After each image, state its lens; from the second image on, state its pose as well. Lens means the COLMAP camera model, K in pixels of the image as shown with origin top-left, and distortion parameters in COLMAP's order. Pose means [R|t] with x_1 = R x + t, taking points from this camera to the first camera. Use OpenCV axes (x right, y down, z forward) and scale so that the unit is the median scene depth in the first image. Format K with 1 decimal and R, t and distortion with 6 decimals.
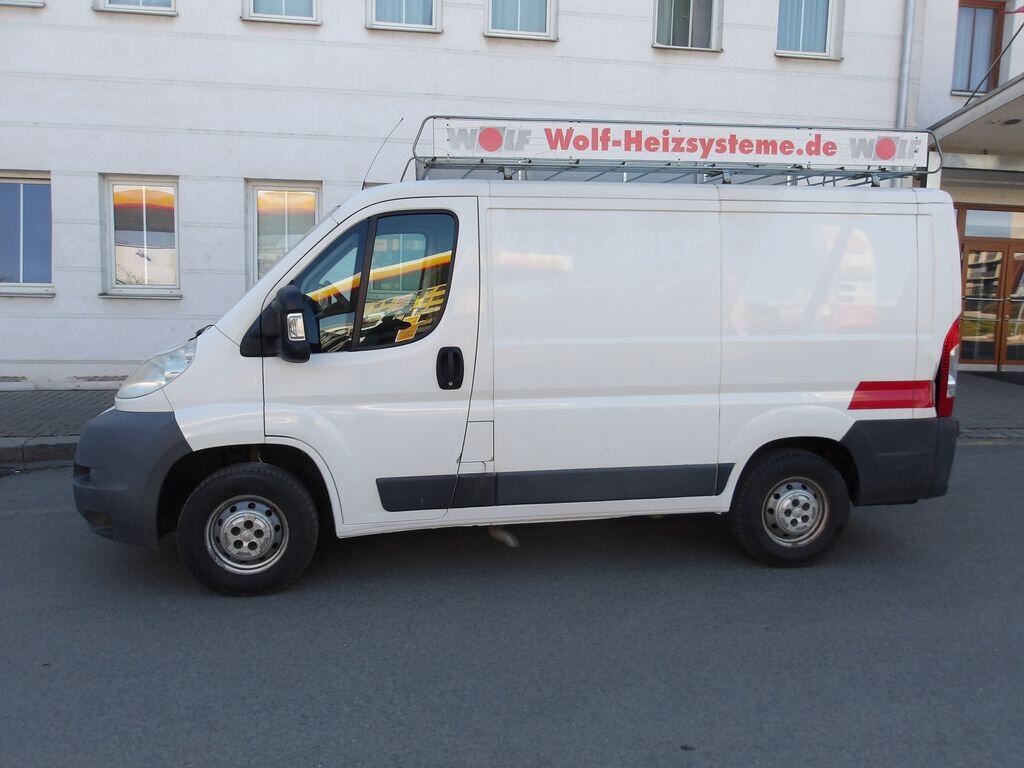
lens RADIAL K [[822.9, 0, 483.6], [0, 822.9, 381.1], [0, 0, 1]] dist [-0.000964, -0.003300]
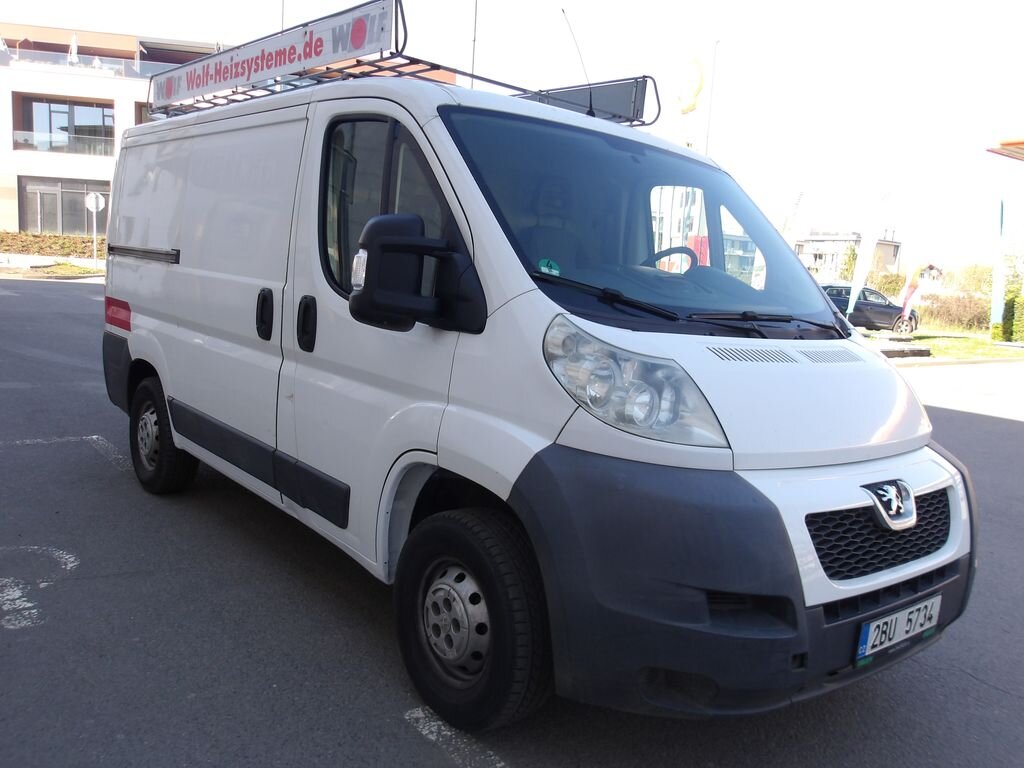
lens RADIAL K [[857.7, 0, 509.5], [0, 857.7, 380.7], [0, 0, 1]] dist [0.010938, -0.017559]
pose [[0.519544, 0.152278, -0.840765, 1.290405], [-0.220552, 0.974546, 0.040220, -0.047916], [0.825488, 0.164536, 0.539904, 0.786522]]
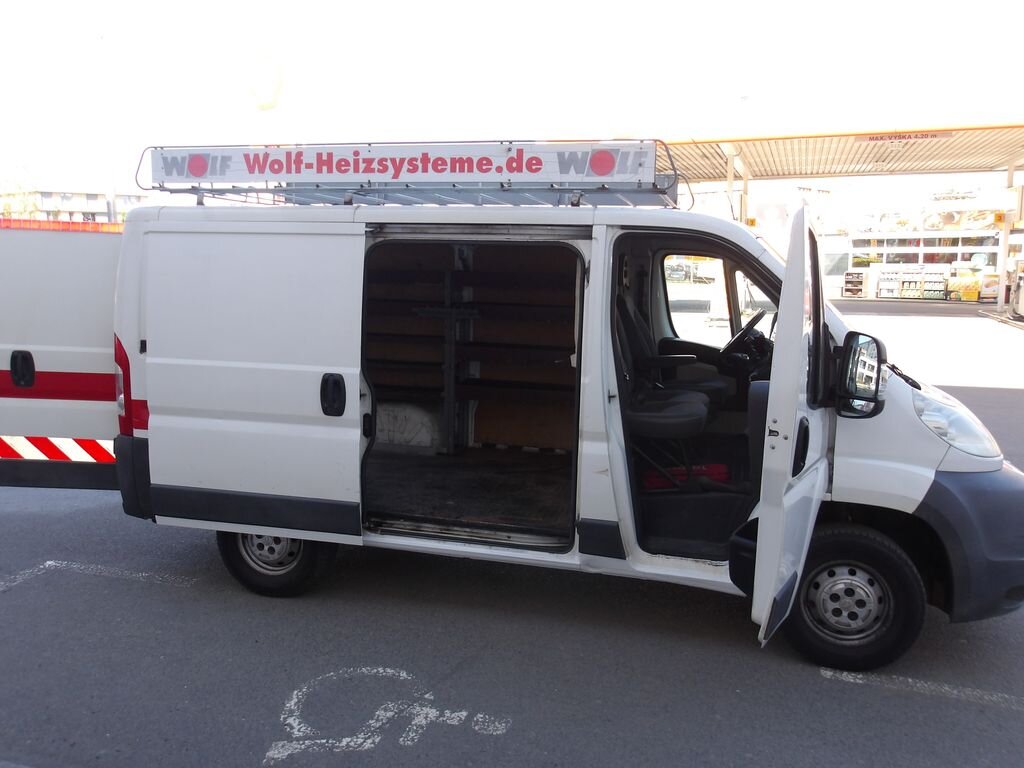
lens RADIAL K [[861.6, 0, 505.9], [0, 861.6, 385.9], [0, 0, 1]] dist [0.002021, -0.007302]
pose [[0.914274, 0.072690, -0.398521, 0.807200], [-0.086436, 0.996119, -0.016608, -0.027110], [0.395767, 0.049630, 0.917009, 0.150621]]
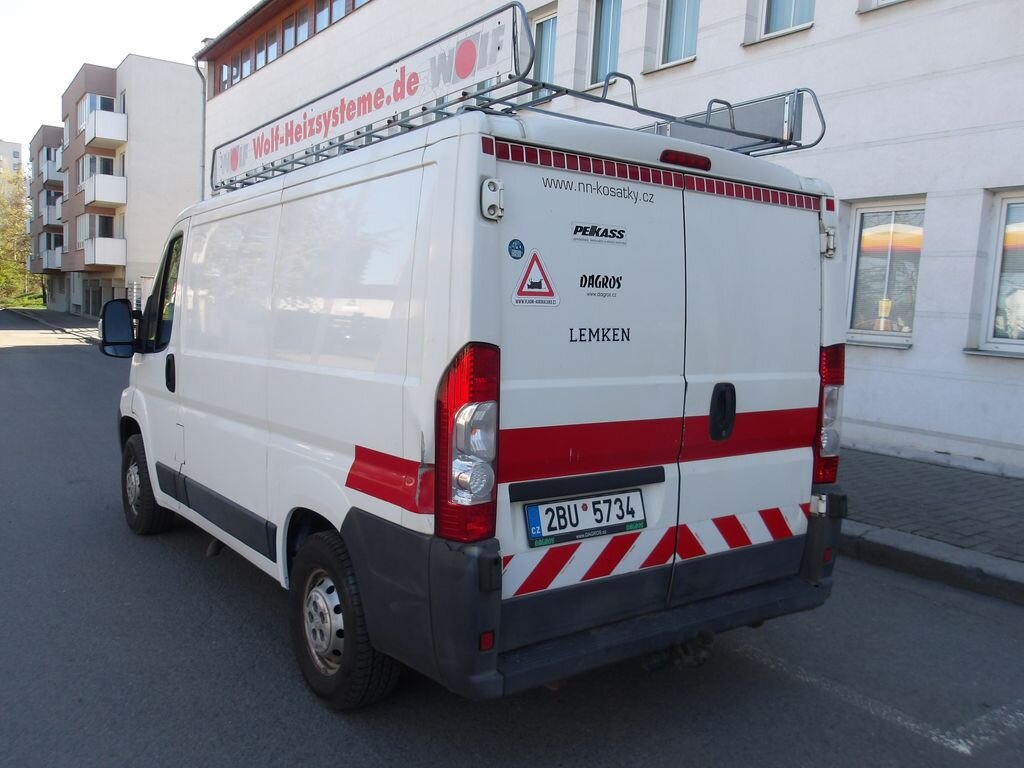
lens RADIAL K [[845.2, 0, 480.7], [0, 845.2, 381.9], [0, 0, 1]] dist [-0.007039, 0.000009]
pose [[0.444581, 0.071813, -0.892855, 1.088359], [-0.134606, 0.990818, 0.012667, -0.068331], [0.885567, 0.114553, 0.450165, 0.801107]]
